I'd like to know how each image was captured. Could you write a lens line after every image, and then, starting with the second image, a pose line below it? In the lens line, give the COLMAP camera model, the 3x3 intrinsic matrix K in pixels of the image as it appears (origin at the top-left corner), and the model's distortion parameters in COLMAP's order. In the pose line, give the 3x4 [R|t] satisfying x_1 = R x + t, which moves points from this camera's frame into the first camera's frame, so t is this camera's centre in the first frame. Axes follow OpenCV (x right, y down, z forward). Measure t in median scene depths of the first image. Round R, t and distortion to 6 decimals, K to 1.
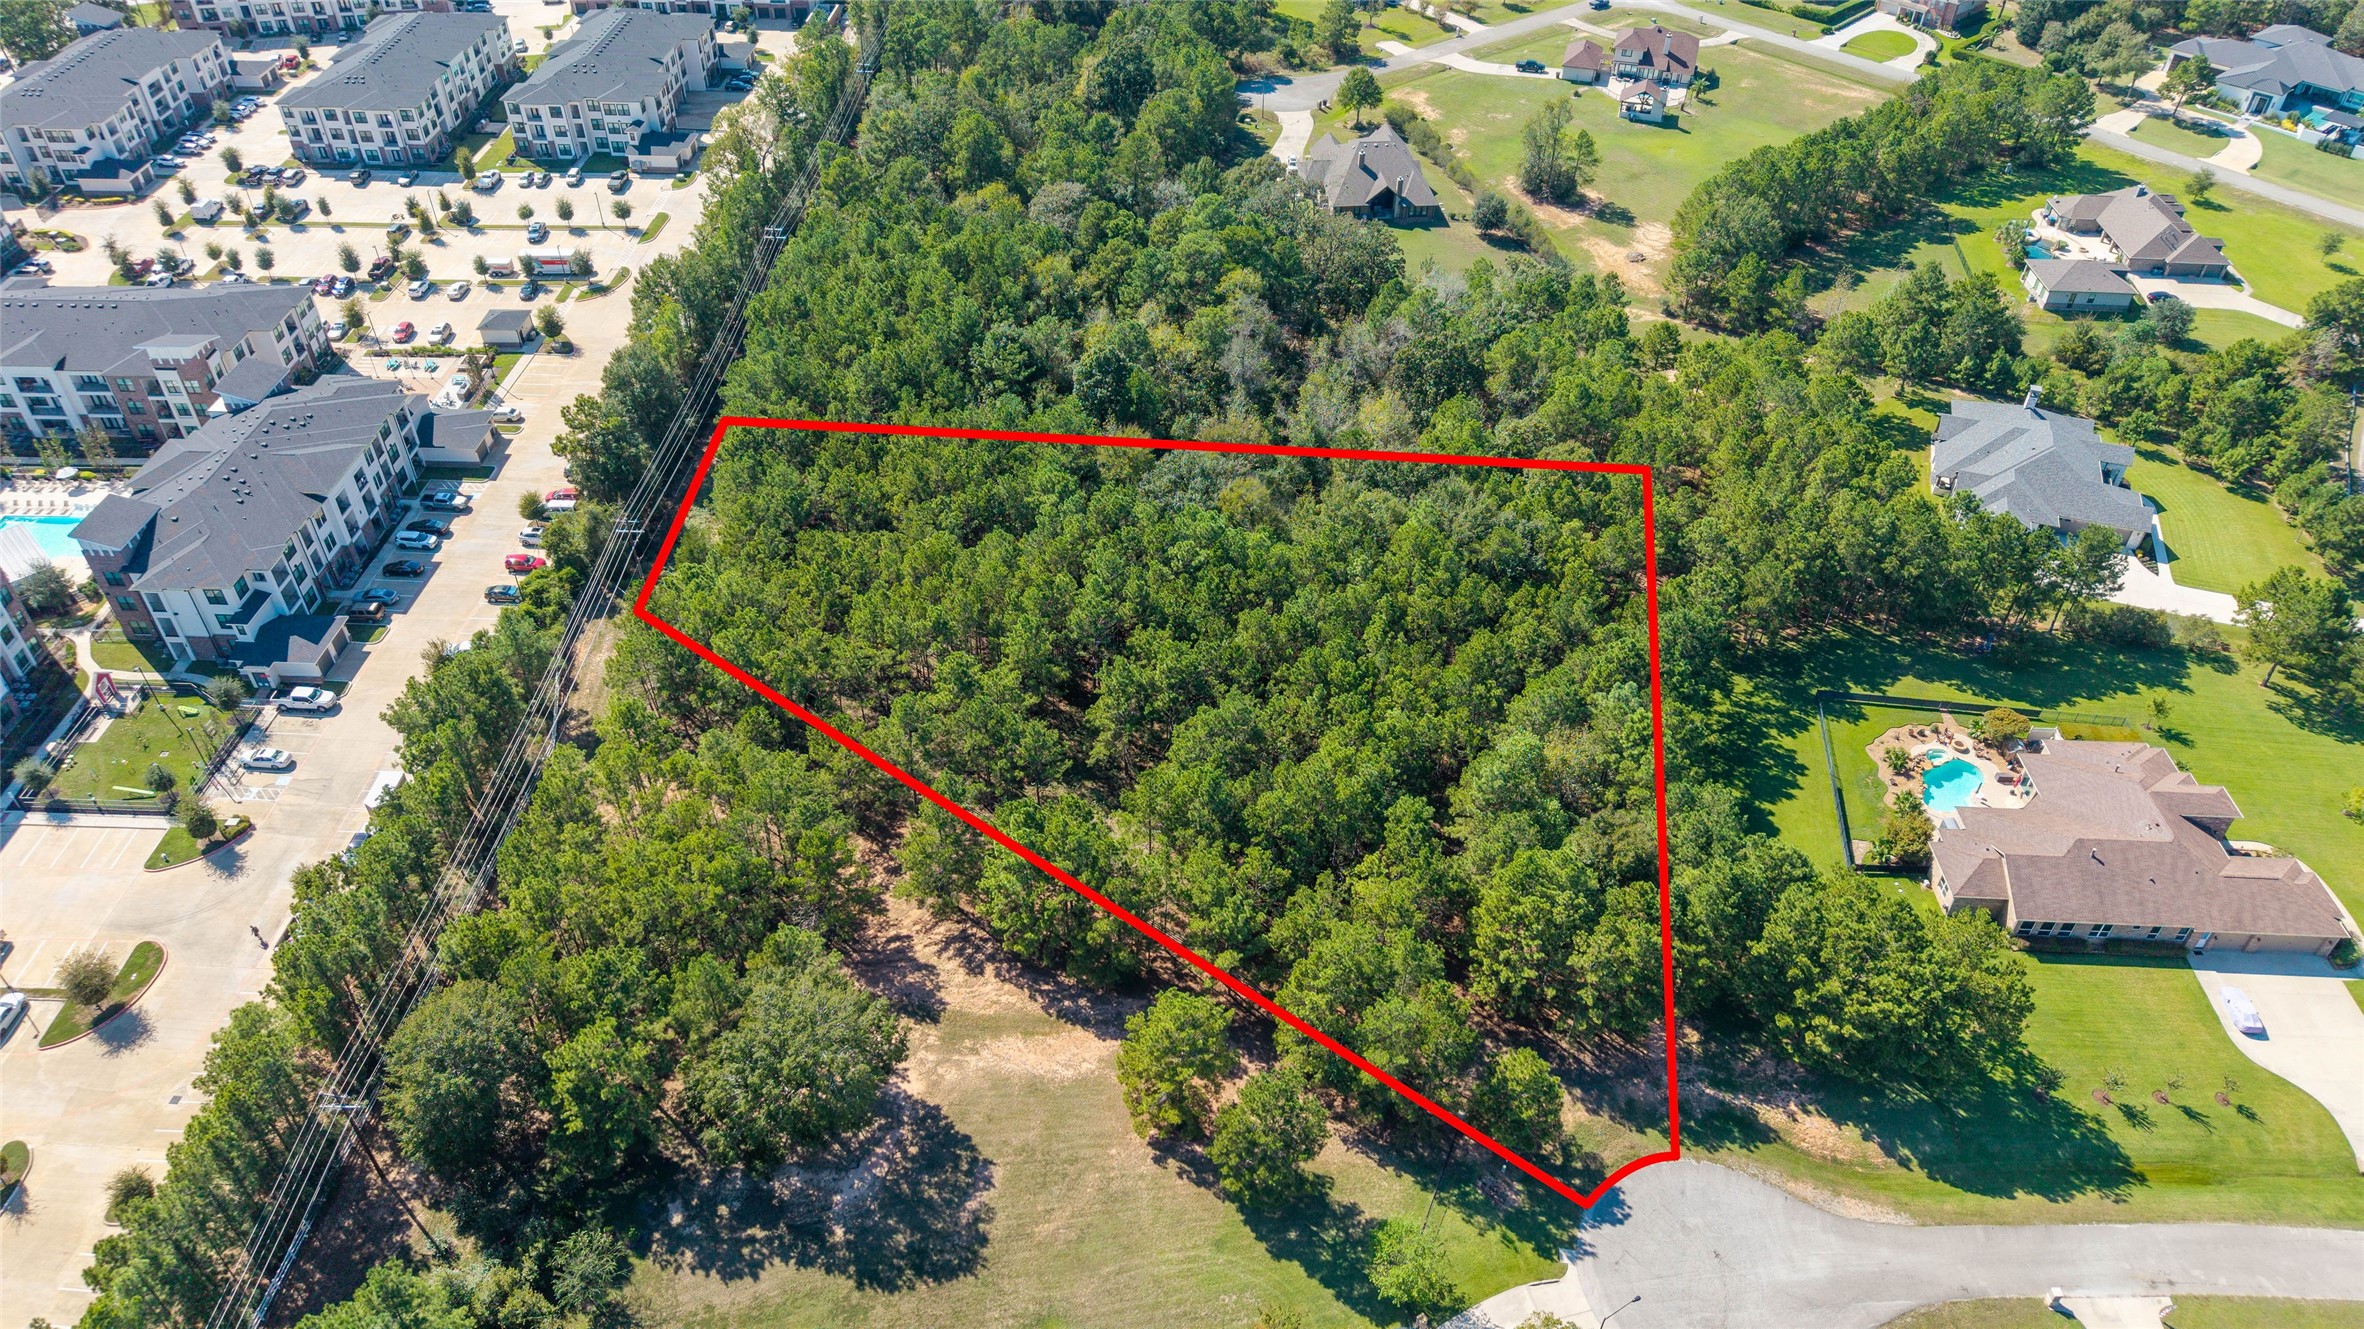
lens RADIAL K [[1589.0, 0, 1174.8], [0, 1589.0, 667.2], [0, 0, 1]] dist [0.020037, -0.016527]
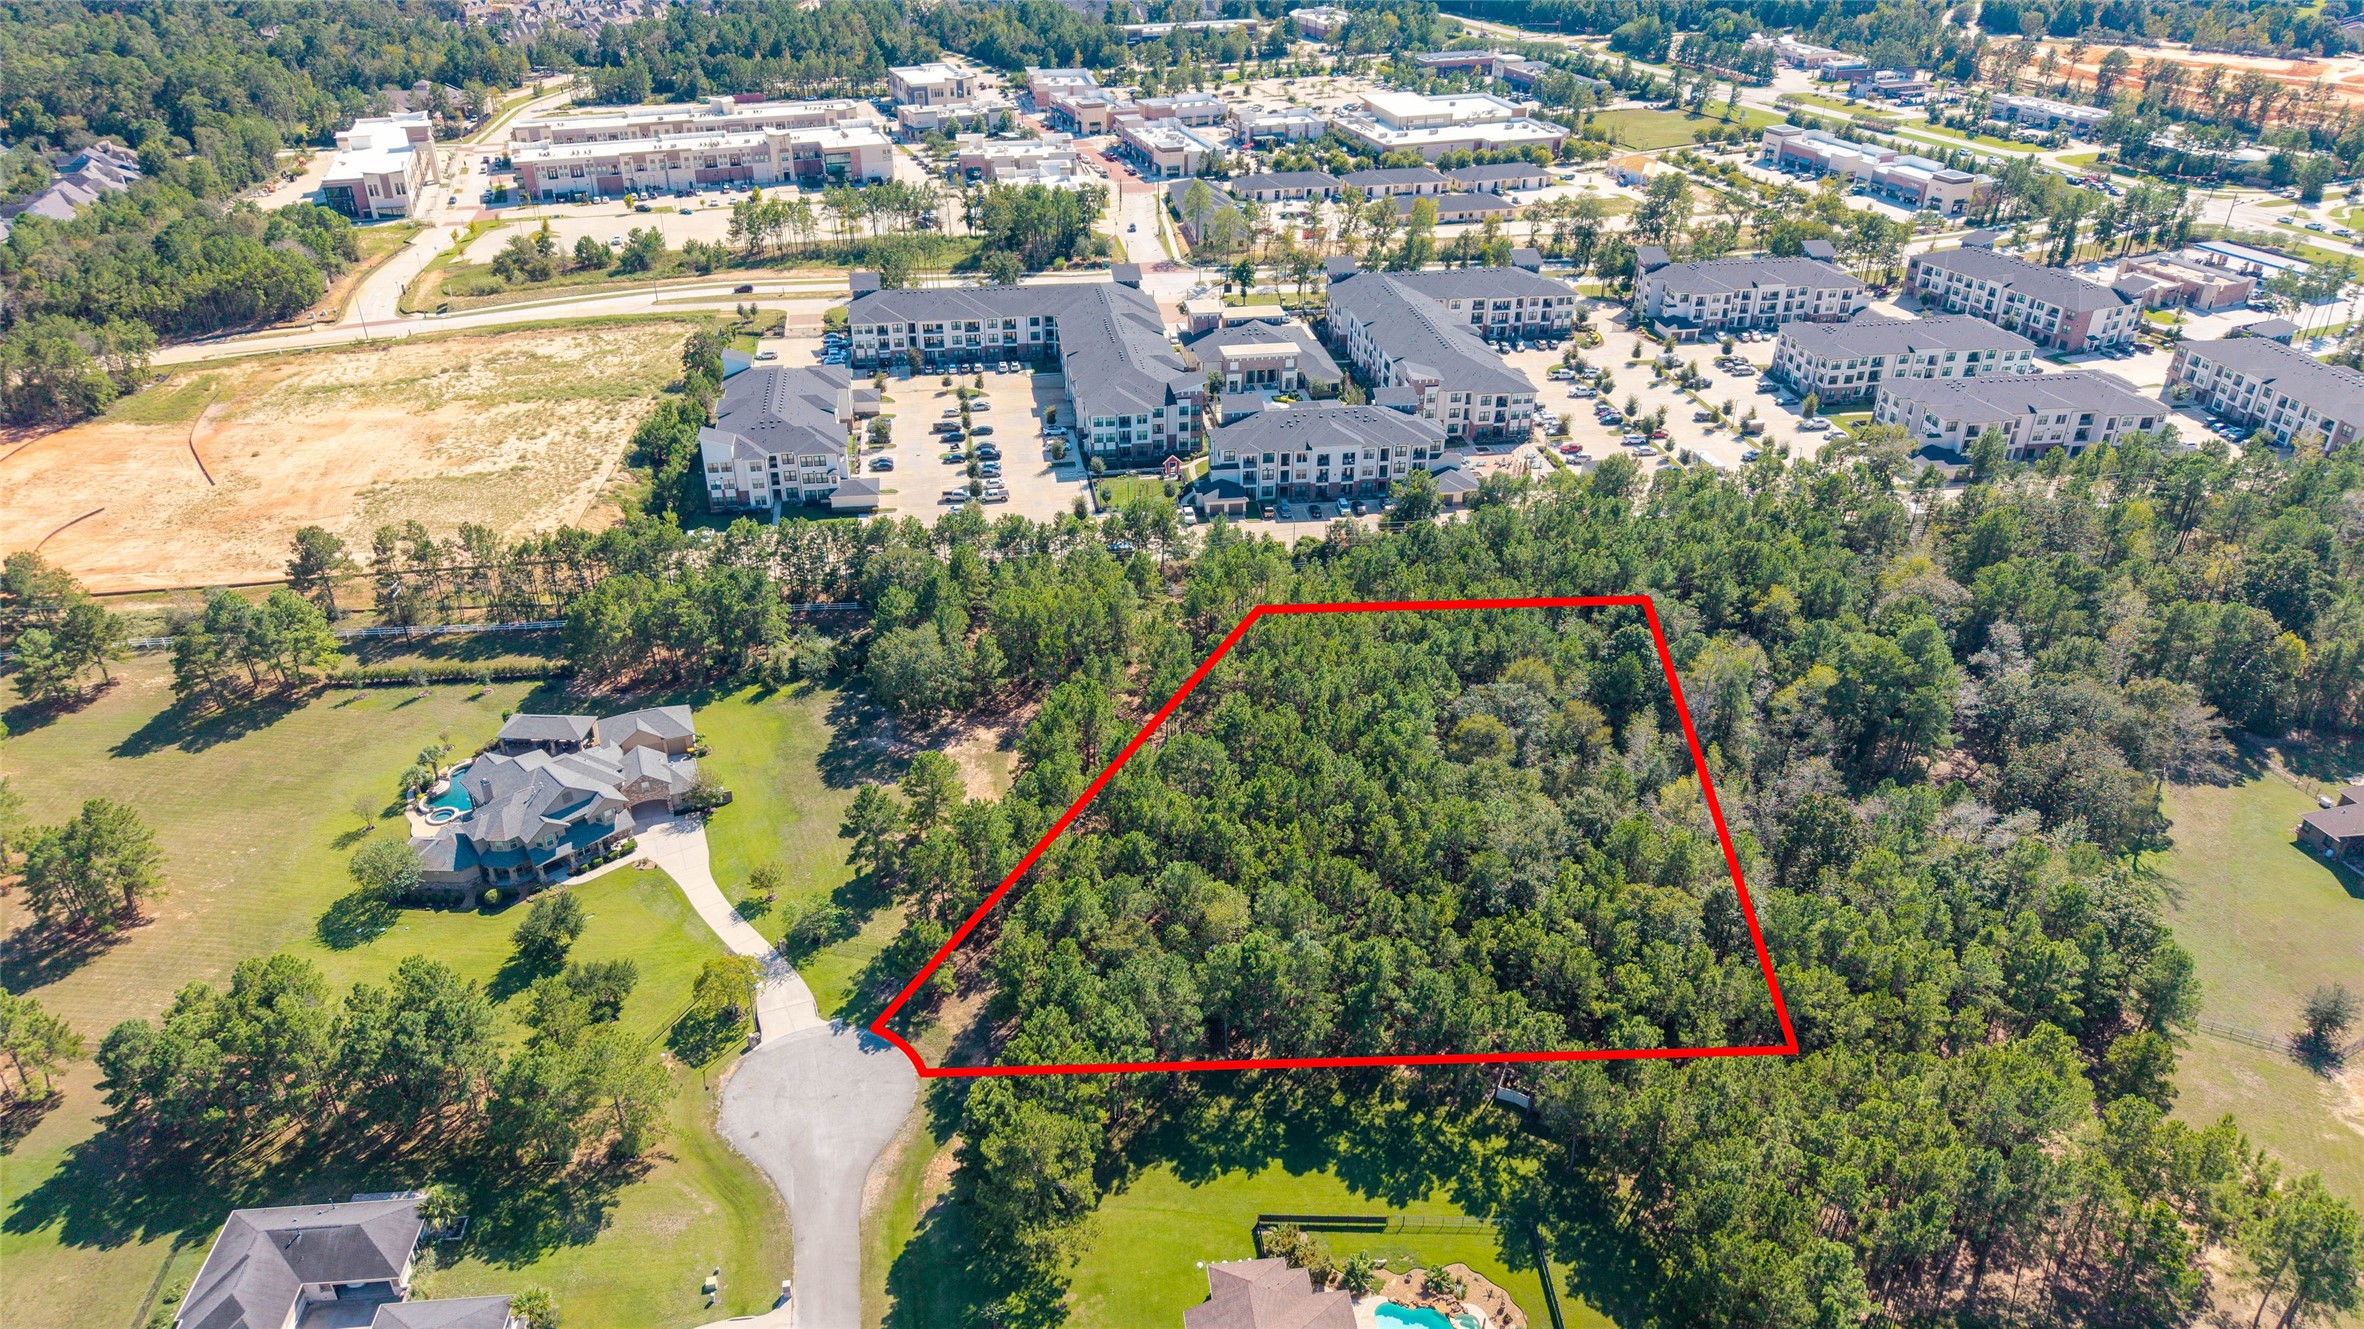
lens RADIAL K [[1577.6, 0, 1177.1], [0, 1577.6, 668.8], [0, 0, 1]] dist [0.143534, -0.389018]
pose [[0.159075, 0.482179, -0.861510, 0.975075], [-0.632694, 0.719668, 0.285966, -0.328314], [0.757888, 0.499581, 0.419553, 0.333446]]
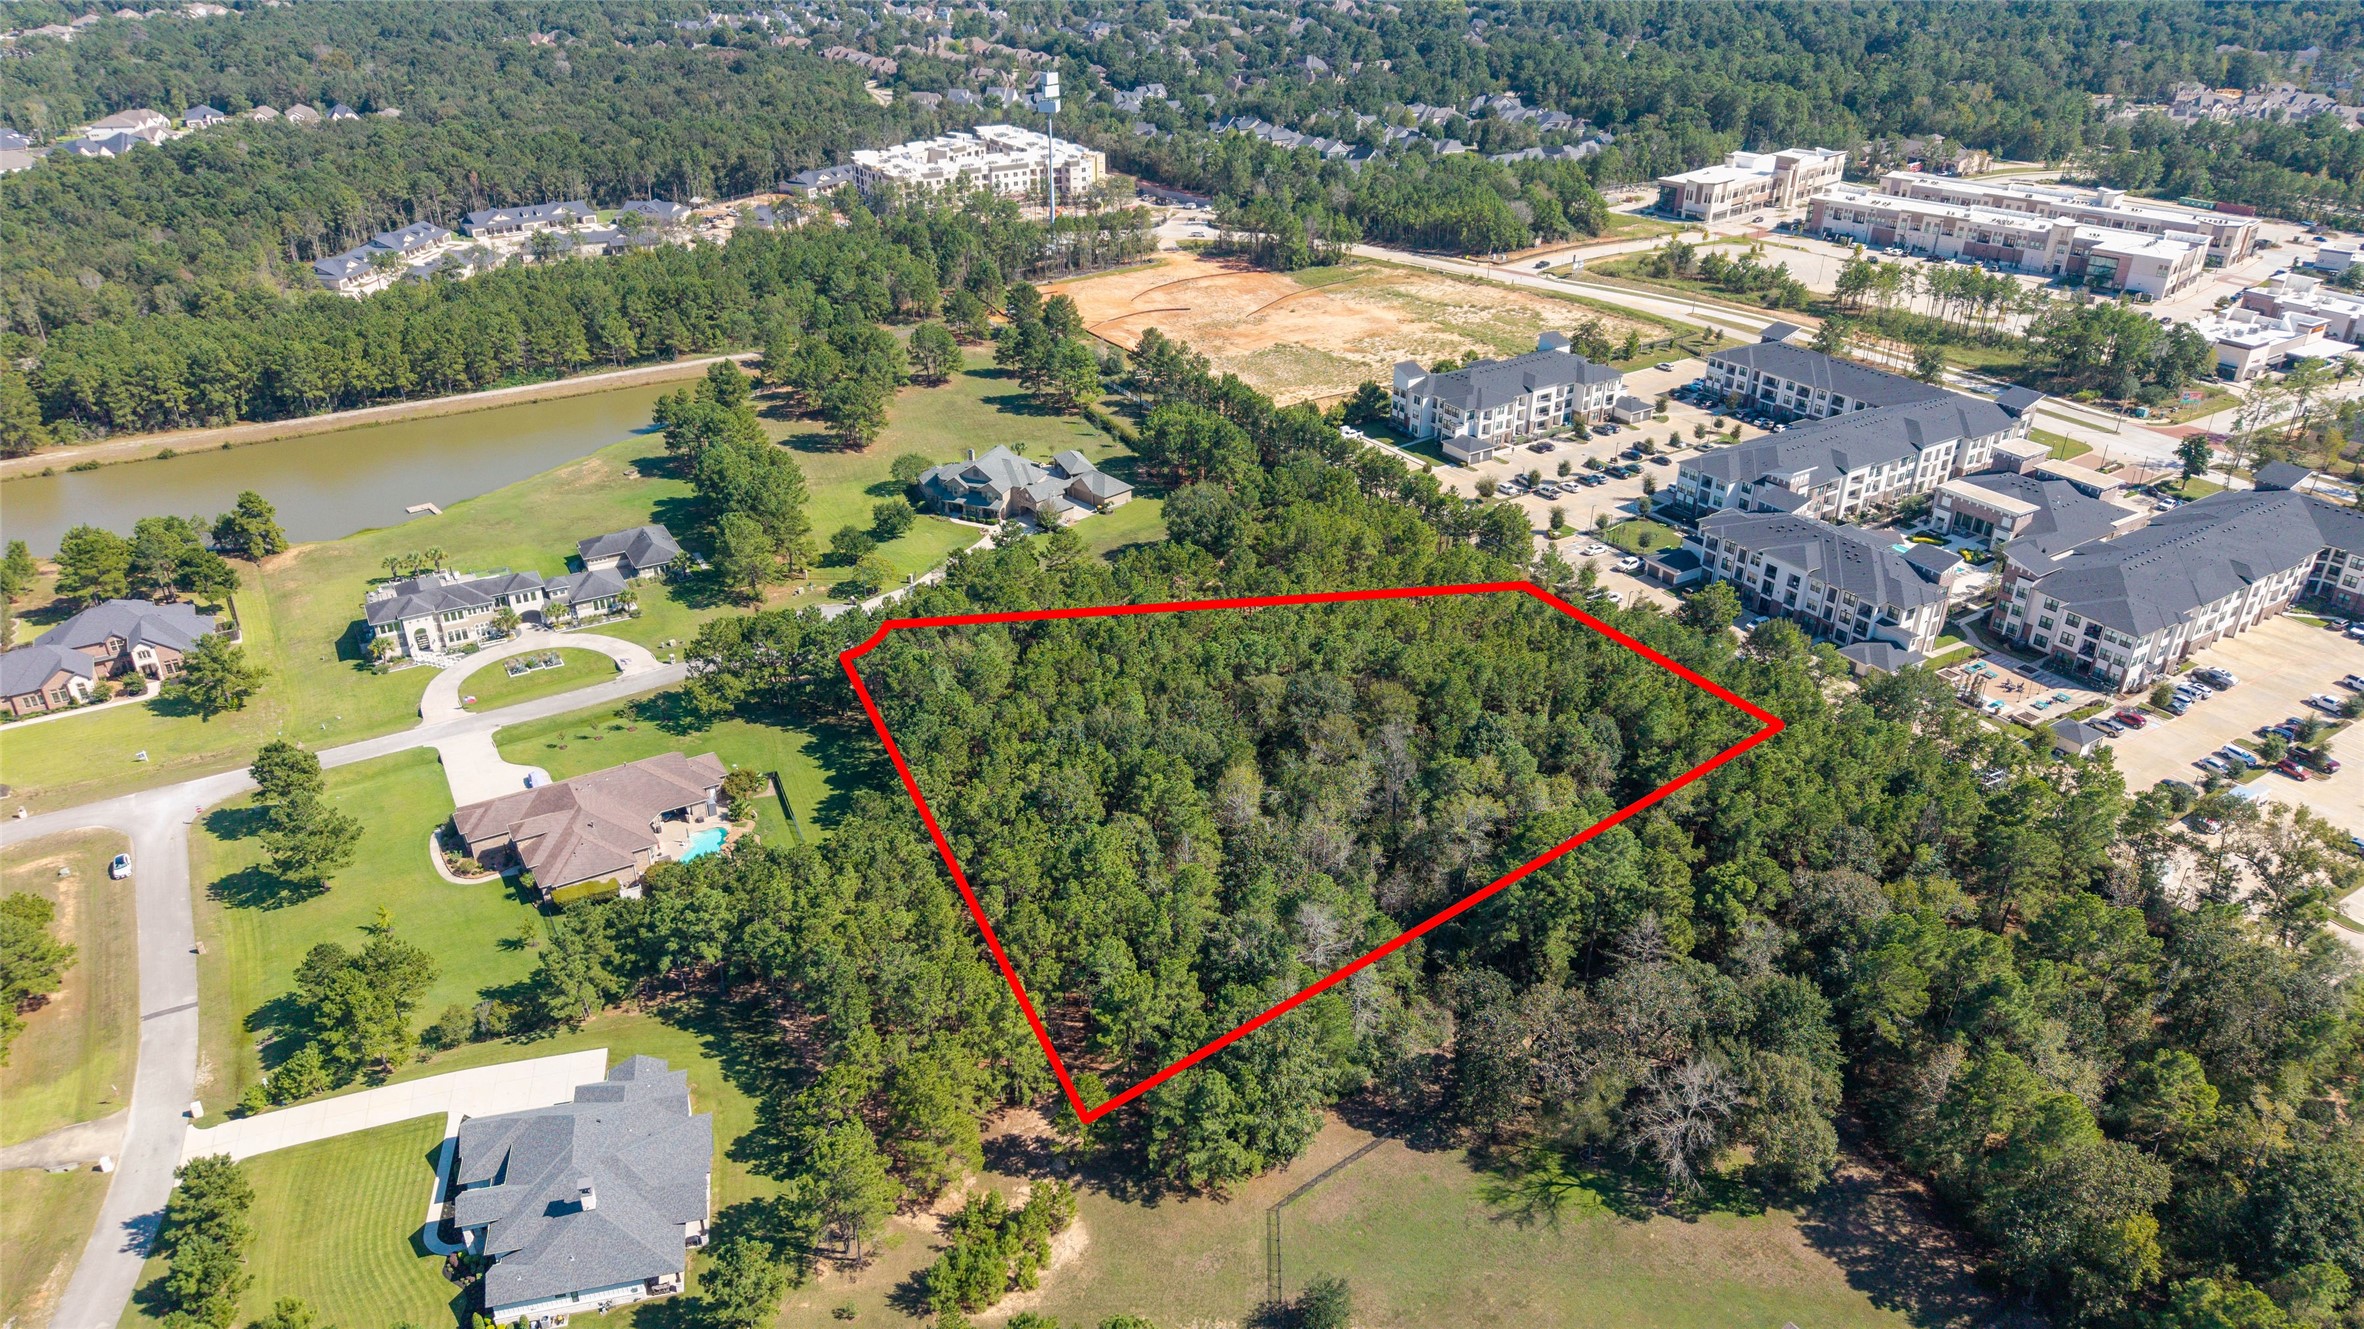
lens RADIAL K [[1581.7, 0, 1182.0], [0, 1581.7, 664.5], [0, 0, 1]] dist [0.090877, -0.147010]
pose [[-0.830437, 0.243646, -0.501011, 0.735859], [-0.367372, 0.436581, 0.821240, -1.135474], [0.418823, 0.866045, -0.273044, 1.303679]]
